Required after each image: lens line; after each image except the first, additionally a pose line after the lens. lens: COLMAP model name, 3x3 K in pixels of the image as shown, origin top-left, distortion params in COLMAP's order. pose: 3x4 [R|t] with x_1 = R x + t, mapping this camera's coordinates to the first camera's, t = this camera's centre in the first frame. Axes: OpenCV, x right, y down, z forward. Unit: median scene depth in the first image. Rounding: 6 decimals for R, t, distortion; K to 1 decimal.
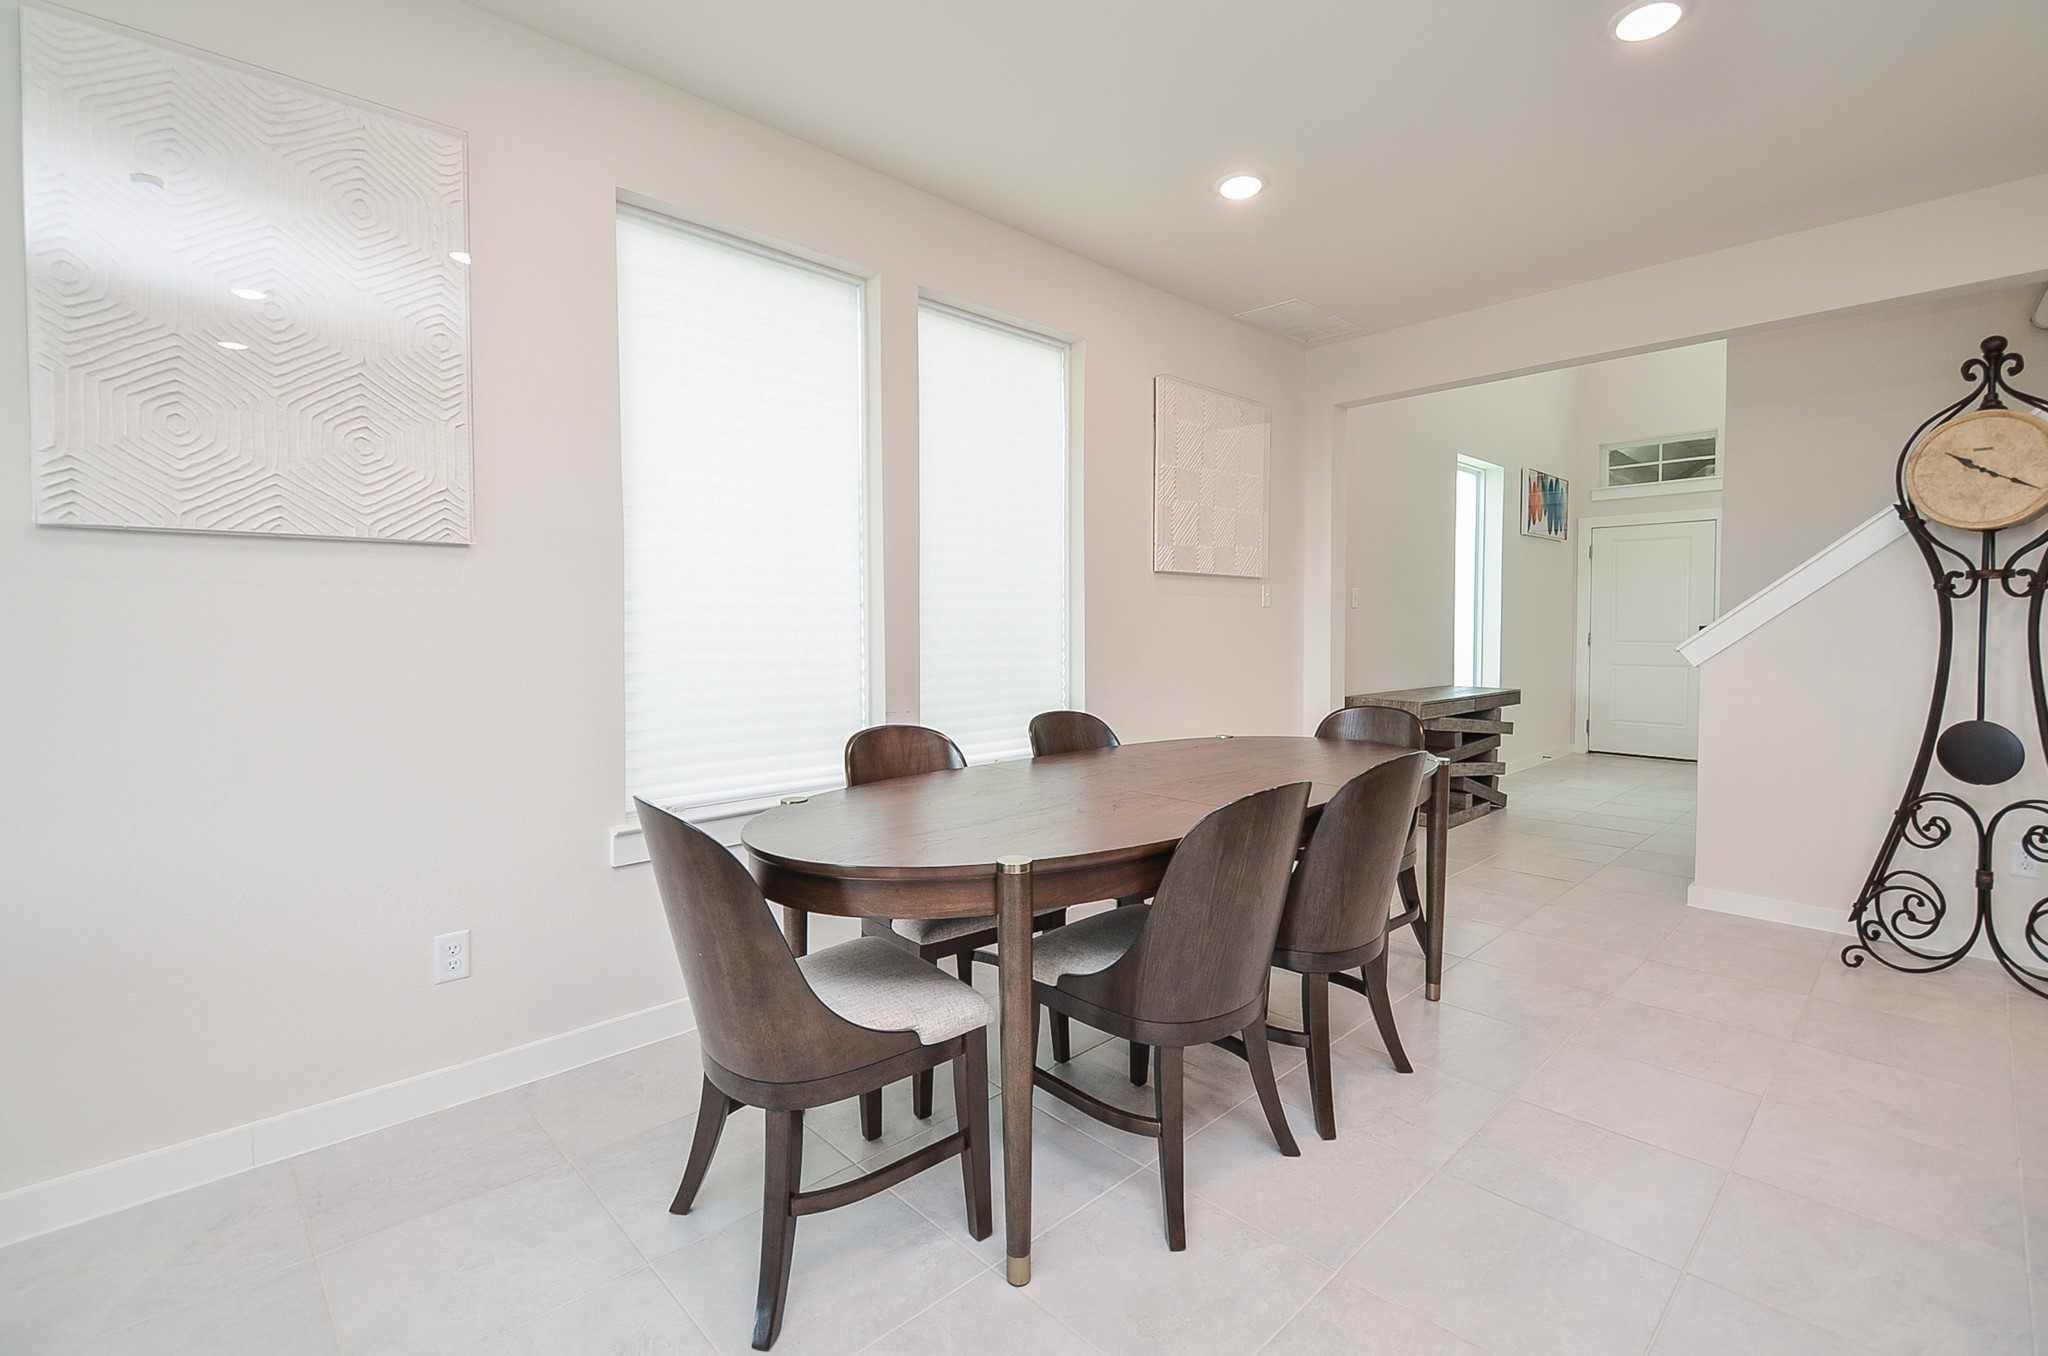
lens RADIAL K [[900.2, 0, 1015.9], [0, 900.2, 662.4], [0, 0, 1]] dist [0.023578, -0.018280]
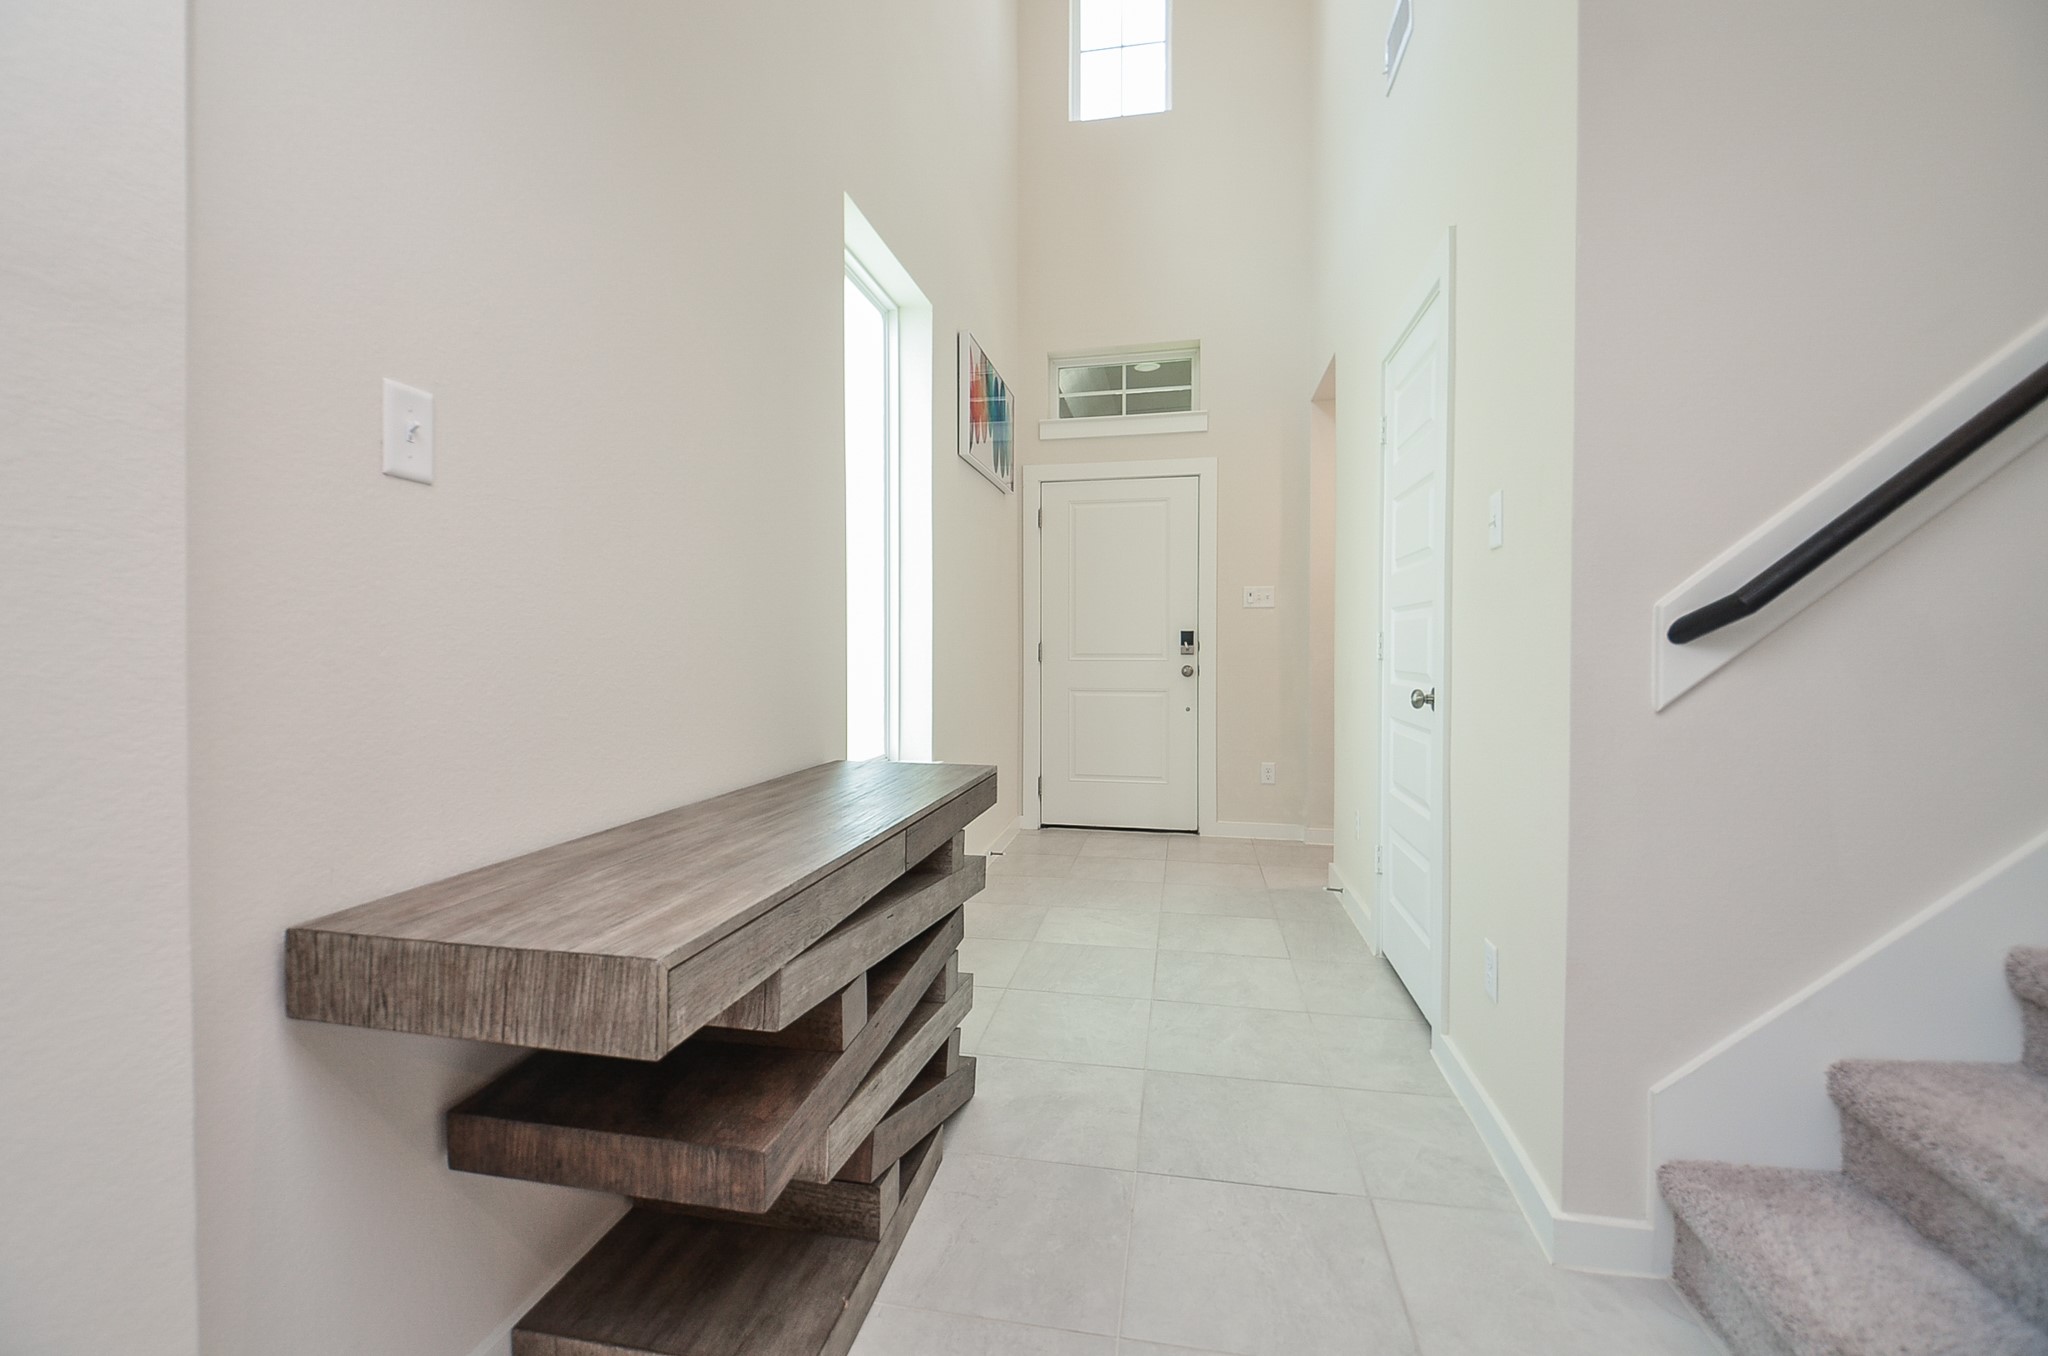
lens RADIAL K [[900.2, 0, 1015.9], [0, 900.2, 662.4], [0, 0, 1]] dist [0.023578, -0.018280]
pose [[0.811335, -0.002127, 0.584578, 0.313315], [0.020015, 0.999508, -0.024141, -0.004853], [-0.584239, 0.031287, 0.810978, 0.631953]]
